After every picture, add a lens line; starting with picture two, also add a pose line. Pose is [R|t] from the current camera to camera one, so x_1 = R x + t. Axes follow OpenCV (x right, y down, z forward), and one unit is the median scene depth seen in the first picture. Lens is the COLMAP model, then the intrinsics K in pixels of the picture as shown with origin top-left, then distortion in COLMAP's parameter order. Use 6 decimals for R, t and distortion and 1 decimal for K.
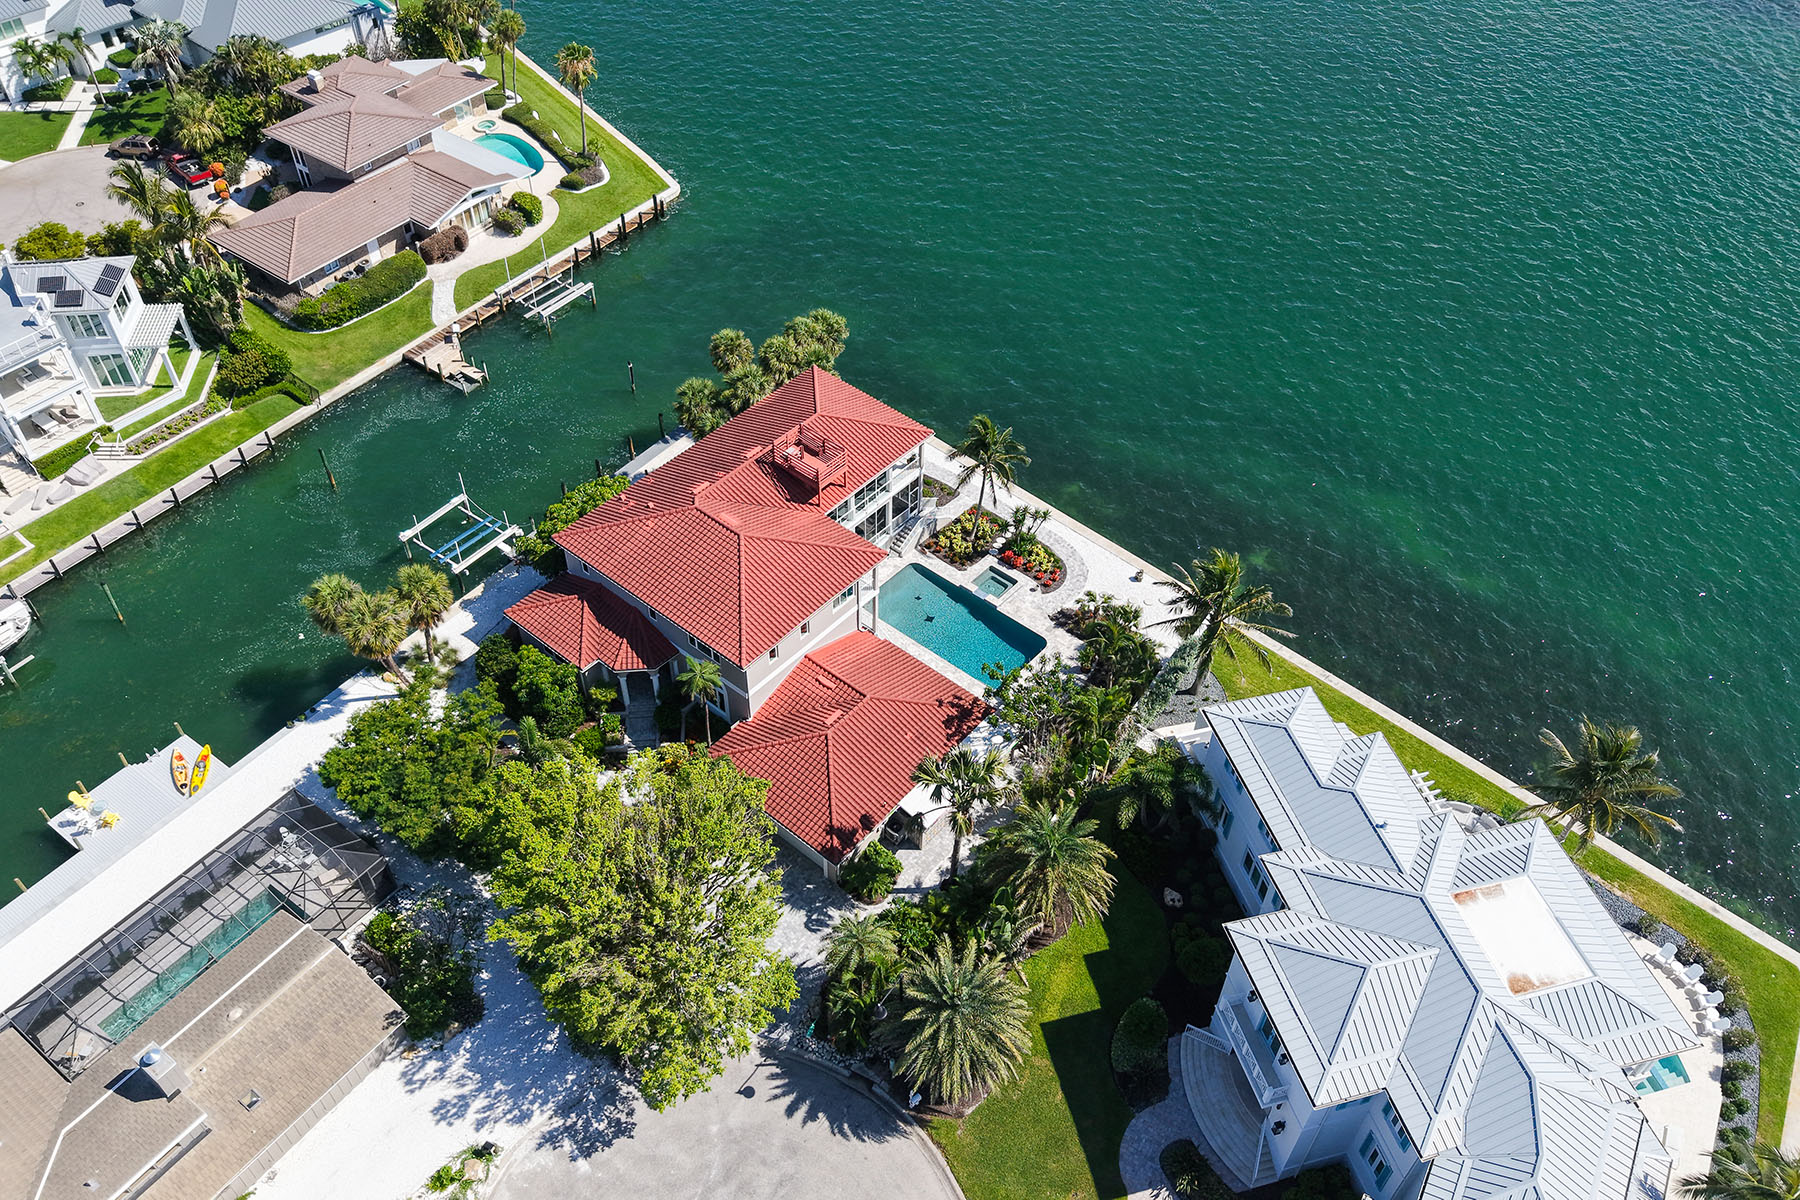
lens RADIAL K [[1429.7, 0, 900.1], [0, 1429.7, 600.0], [0, 0, 1]] dist [-0.052174, 0.019902]
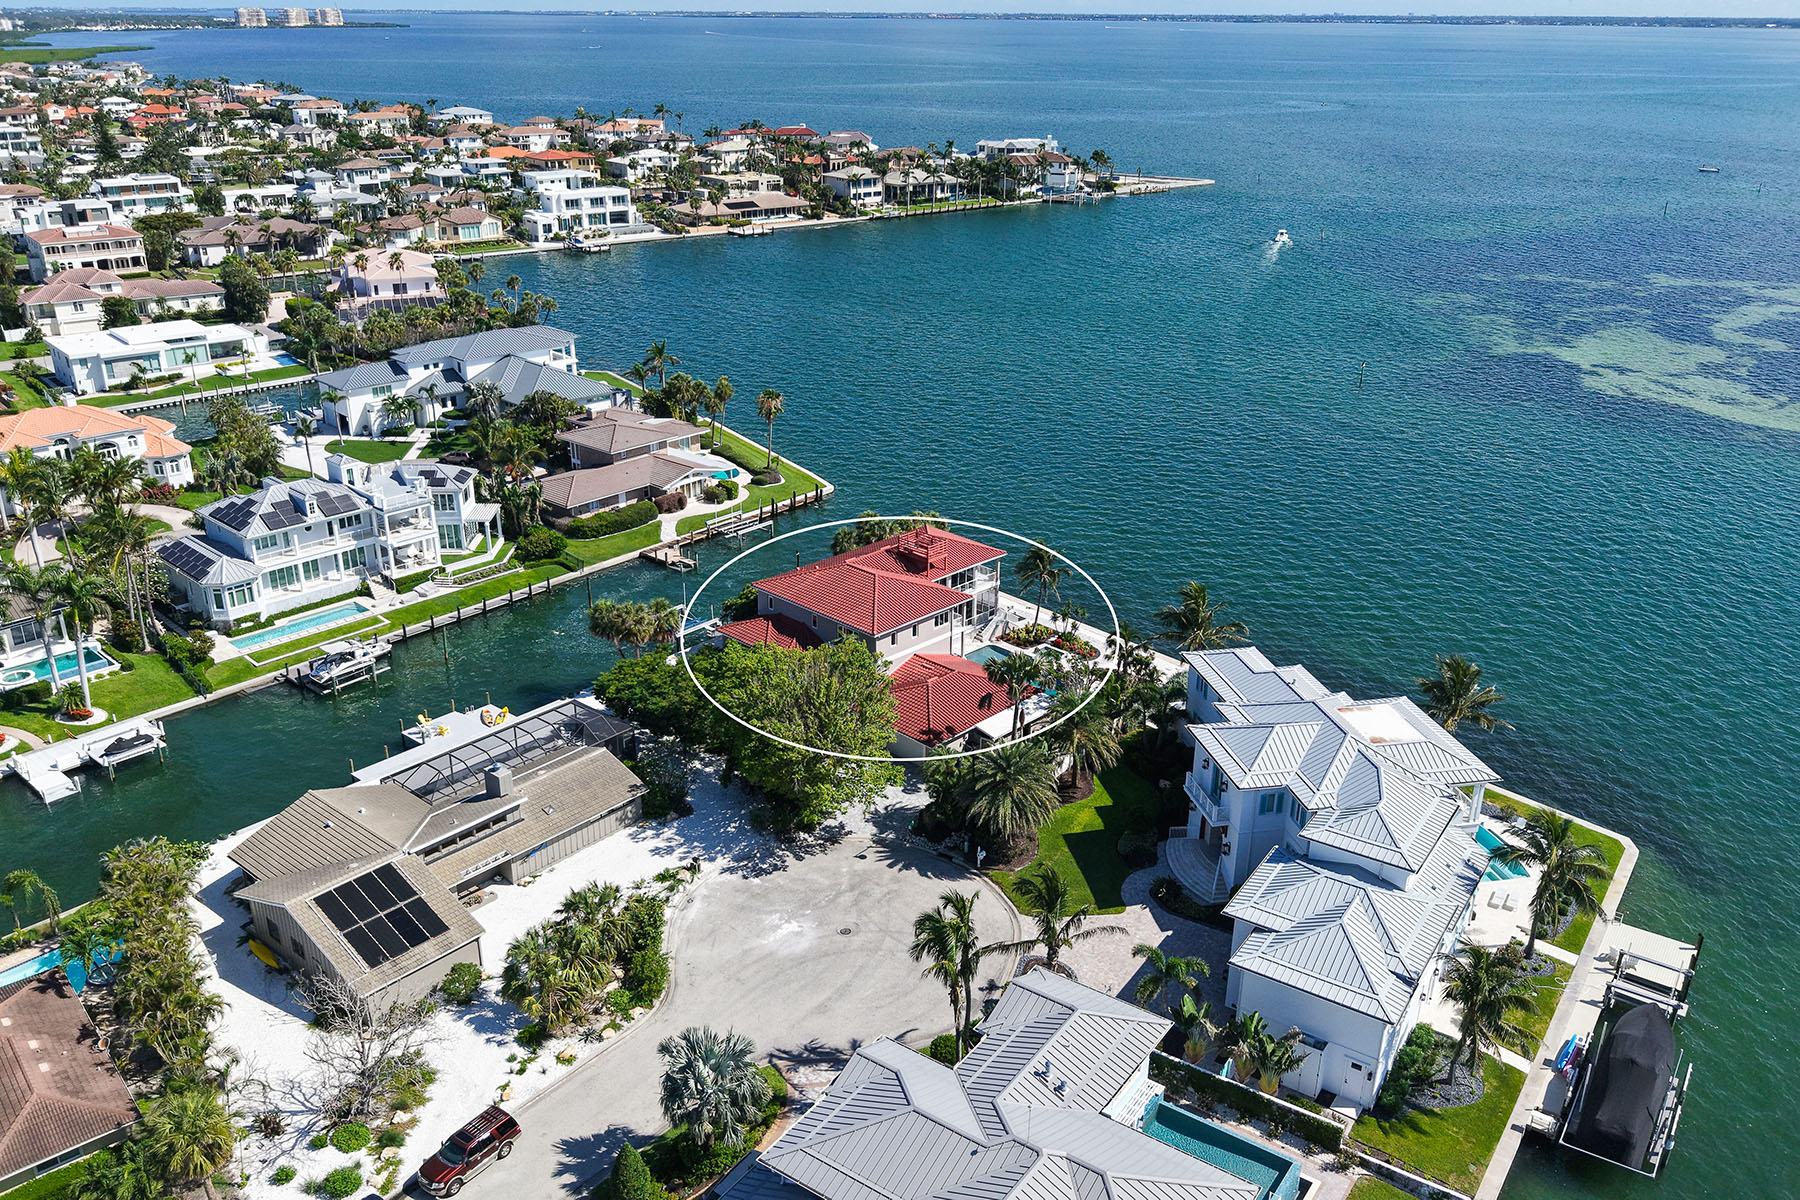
lens RADIAL K [[1429.7, 0, 899.3], [0, 1429.7, 599.6], [0, 0, 1]] dist [-0.052174, 0.019902]
pose [[0.997137, 0.019361, -0.073093, 0.017902], [-0.047235, 0.914338, -0.402188, 0.445965], [0.059046, 0.404489, 0.912635, -0.288313]]
